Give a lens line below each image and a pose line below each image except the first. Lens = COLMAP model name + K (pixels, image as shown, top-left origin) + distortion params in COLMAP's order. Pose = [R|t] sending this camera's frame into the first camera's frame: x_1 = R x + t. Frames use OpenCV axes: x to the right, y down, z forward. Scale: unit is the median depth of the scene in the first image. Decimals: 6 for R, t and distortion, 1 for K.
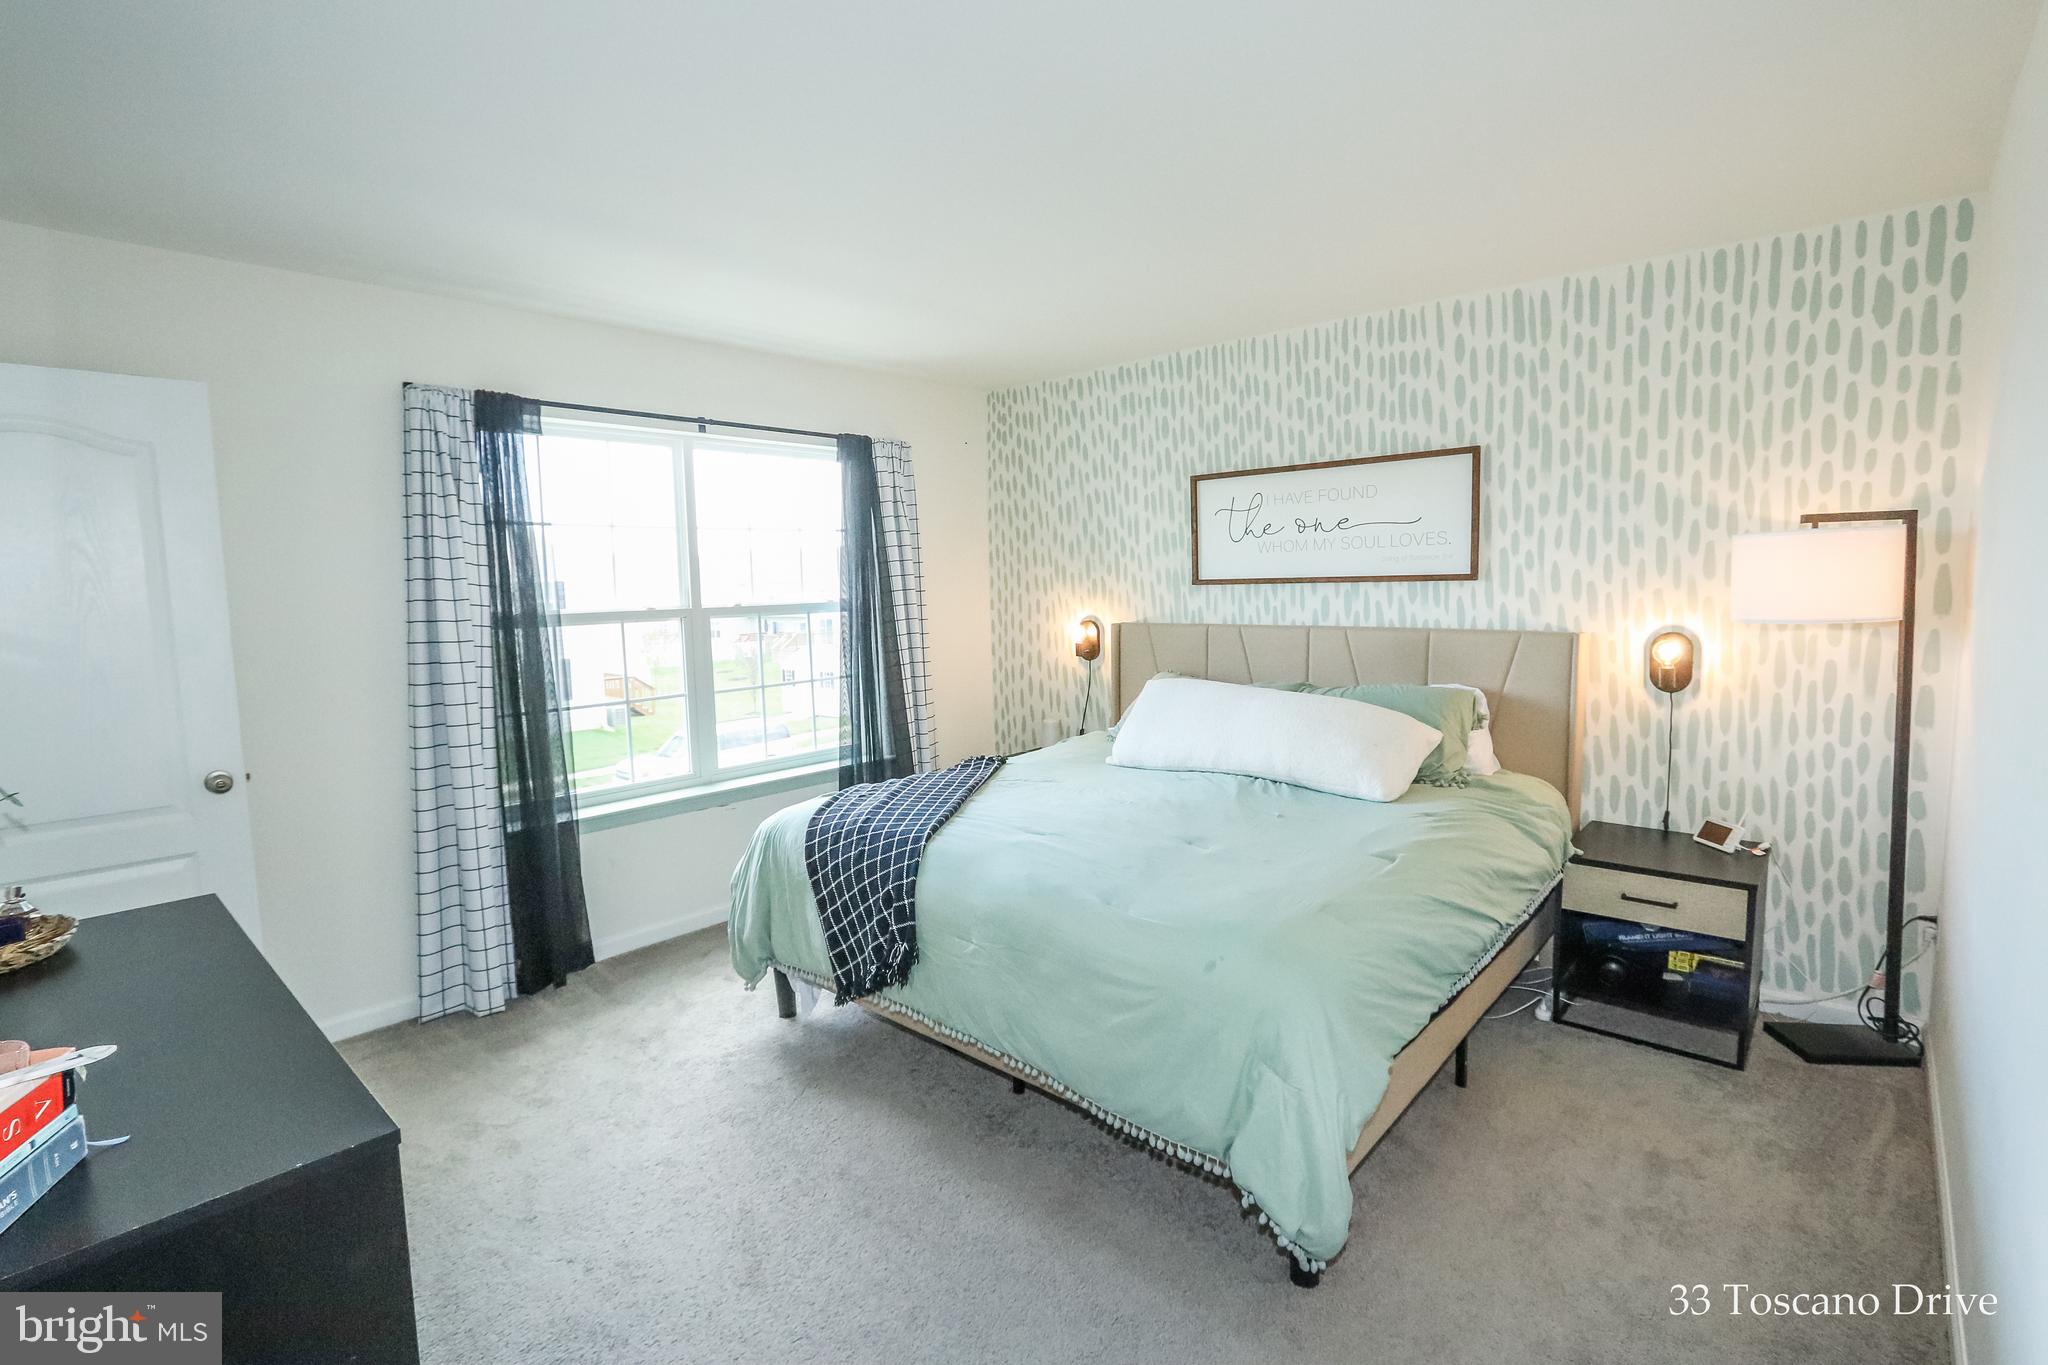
lens RADIAL K [[940.2, 0, 1025.1], [0, 940.2, 672.9], [0, 0, 1]] dist [-0.019729, 0.002222]
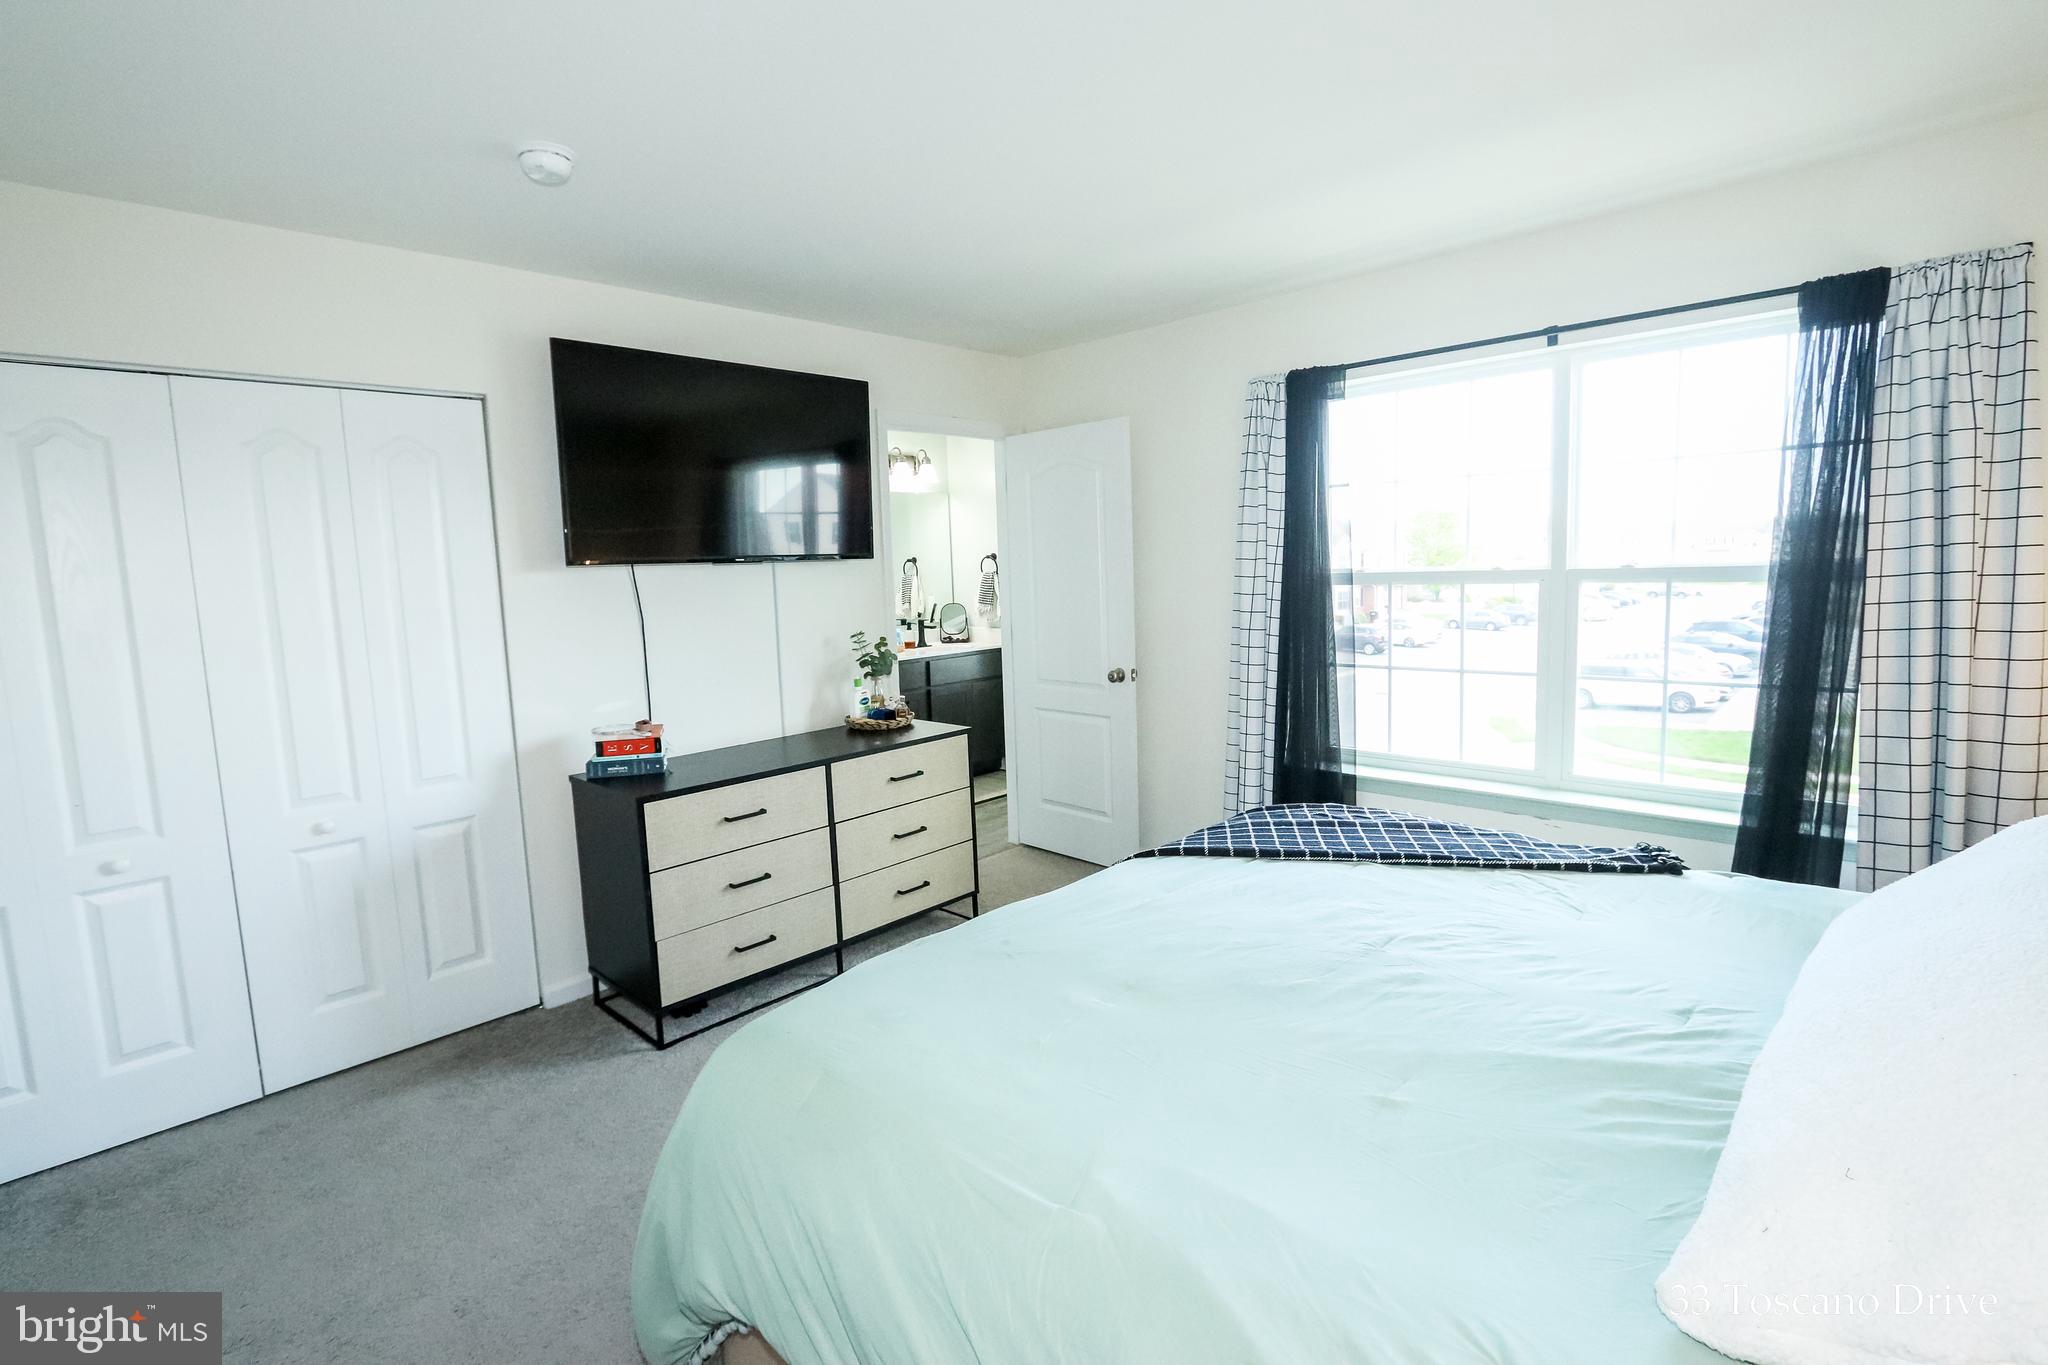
lens RADIAL K [[940.2, 0, 1025.1], [0, 940.2, 672.9], [0, 0, 1]] dist [-0.019729, 0.002222]
pose [[-0.036005, 0.138953, -0.989644, 0.467853], [-0.065439, 0.987833, 0.141079, -0.064730], [0.997207, 0.069840, -0.026474, 0.578547]]
